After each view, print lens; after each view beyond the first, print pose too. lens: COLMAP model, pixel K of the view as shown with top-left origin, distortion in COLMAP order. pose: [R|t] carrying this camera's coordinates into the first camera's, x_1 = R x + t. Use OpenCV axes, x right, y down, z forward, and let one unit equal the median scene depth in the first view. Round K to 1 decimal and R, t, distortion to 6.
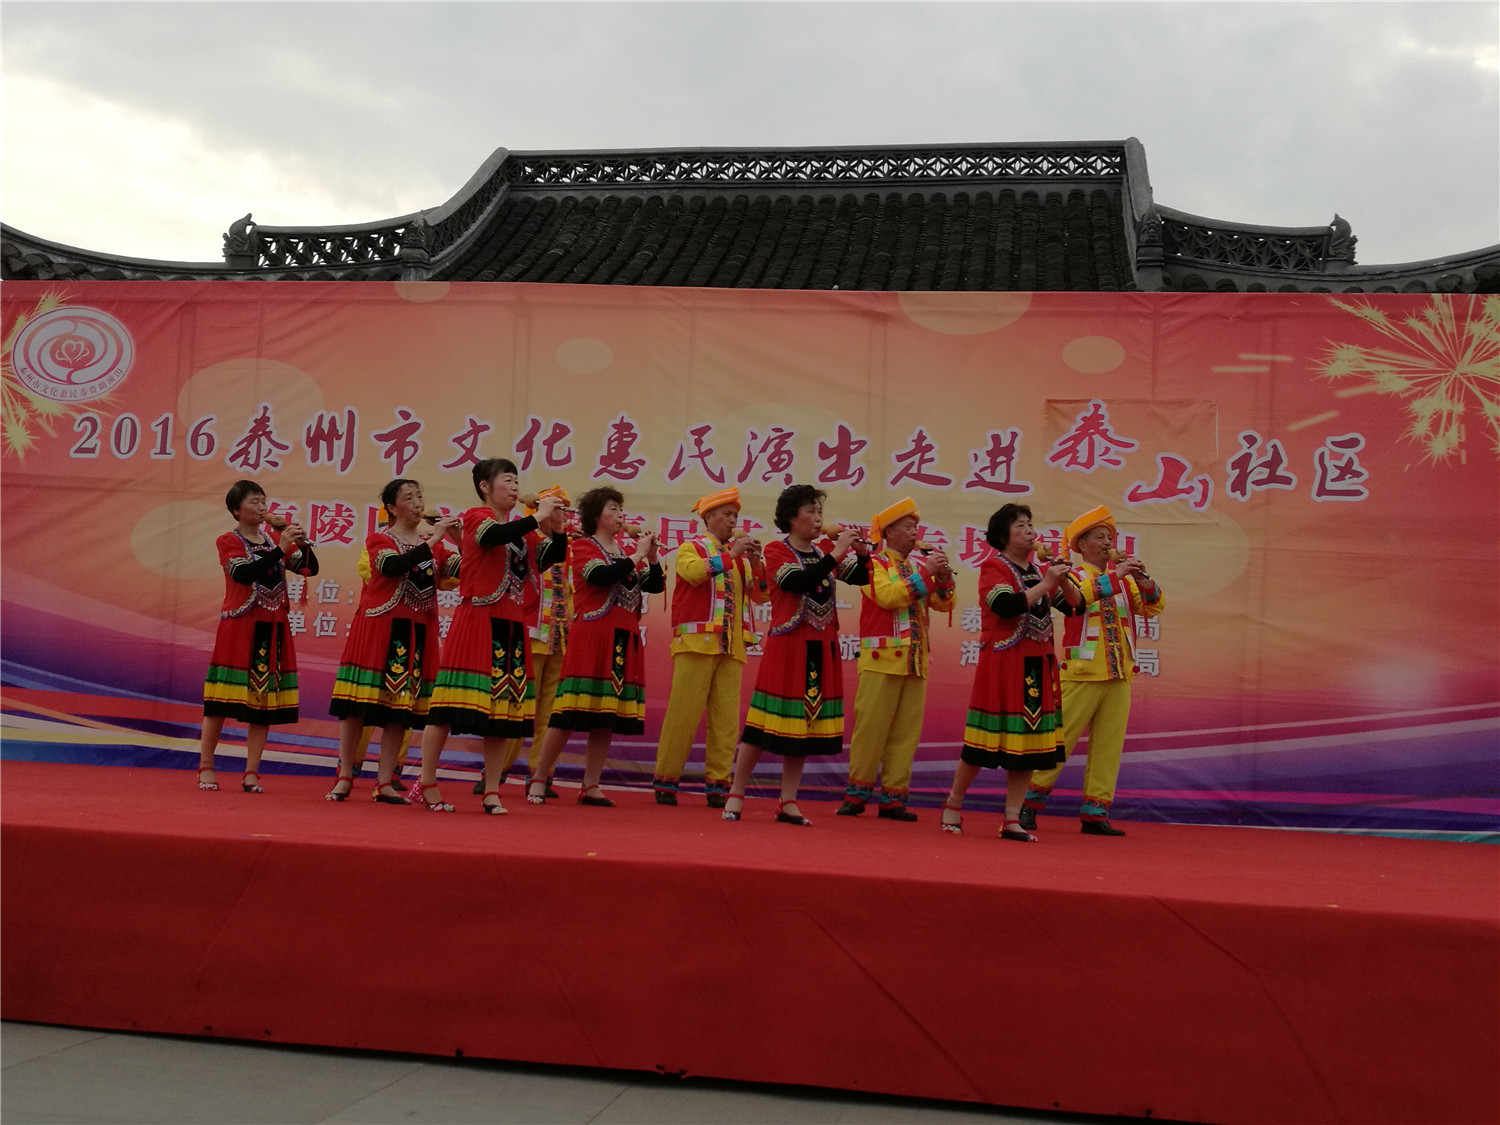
lens RADIAL K [[1660.0, 0, 750.9], [0, 1660.0, 560.4], [0, 0, 1]] dist [0.089453, -0.359259]
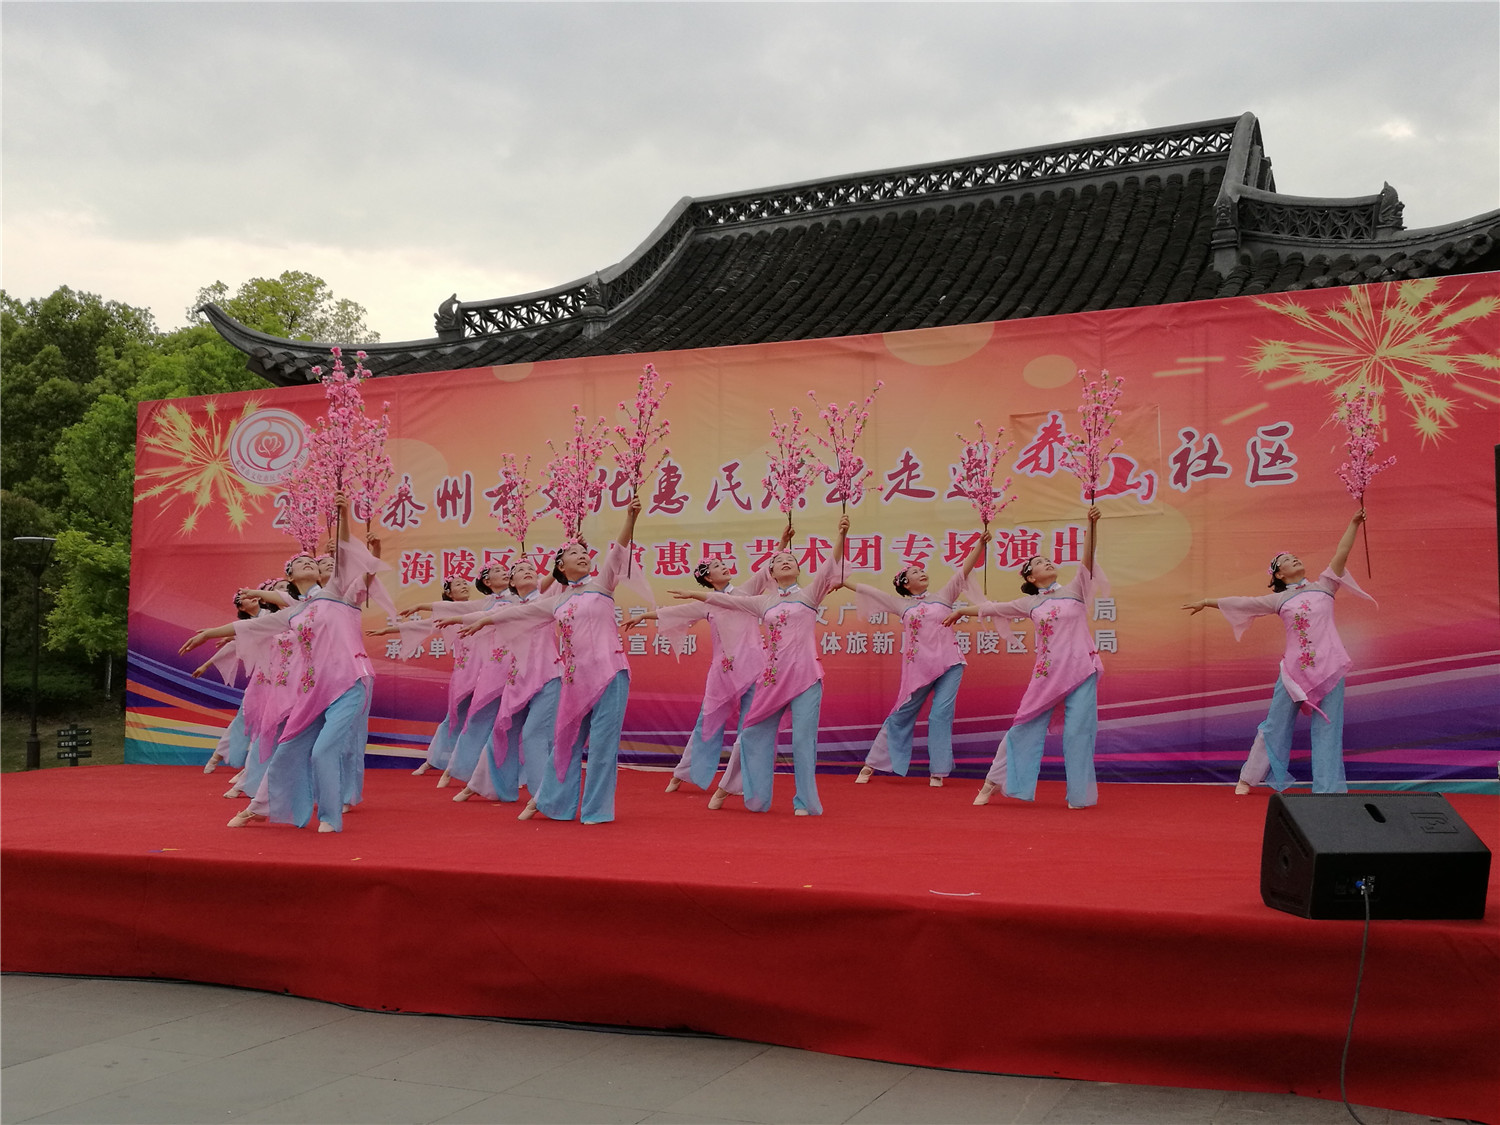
lens RADIAL K [[1585.1, 0, 741.5], [0, 1585.1, 550.4], [0, 0, 1]] dist [0.090625, -0.379915]
pose [[0.964556, -0.076869, -0.252434, 0.250700], [0.083561, 0.996376, 0.015882, -0.034771], [0.250298, -0.036412, 0.967484, -0.096376]]
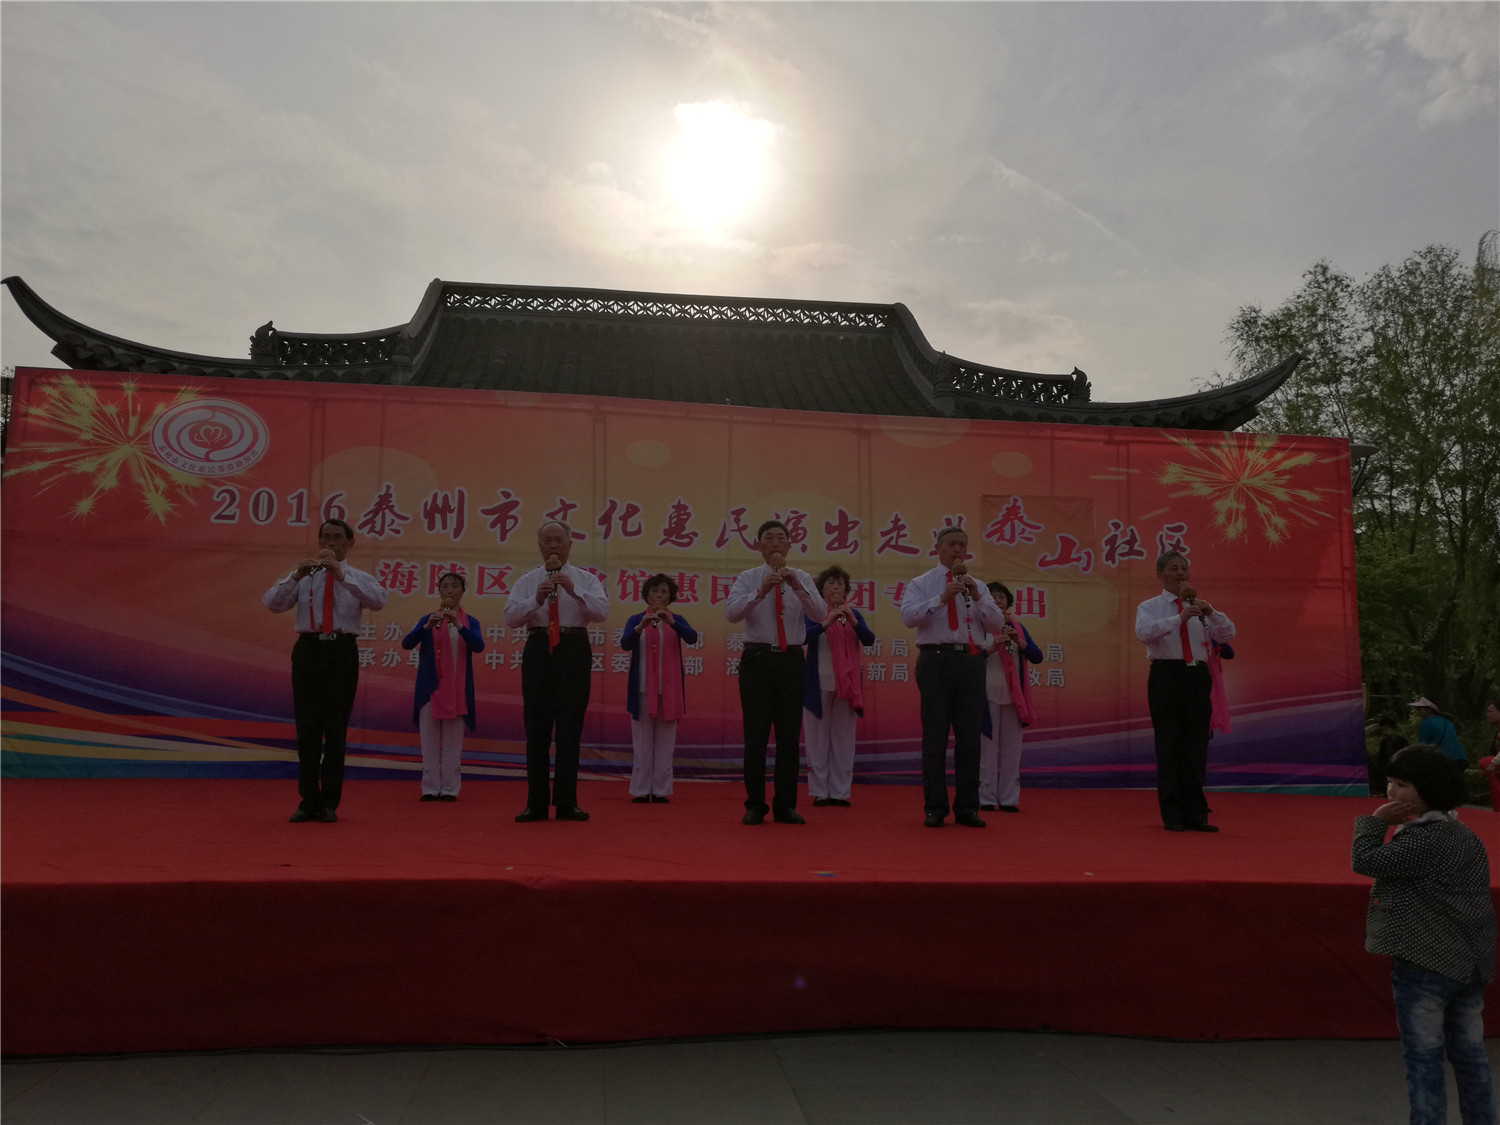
lens RADIAL K [[1169.6, 0, 769.1], [0, 1169.6, 569.7], [0, 0, 1]] dist [0.009848, -0.003096]
pose [[0.962635, 0.003029, 0.270786, -0.253954], [-0.001741, 0.999986, -0.004996, -0.025078], [-0.270797, 0.004338, 0.962627, 0.077267]]
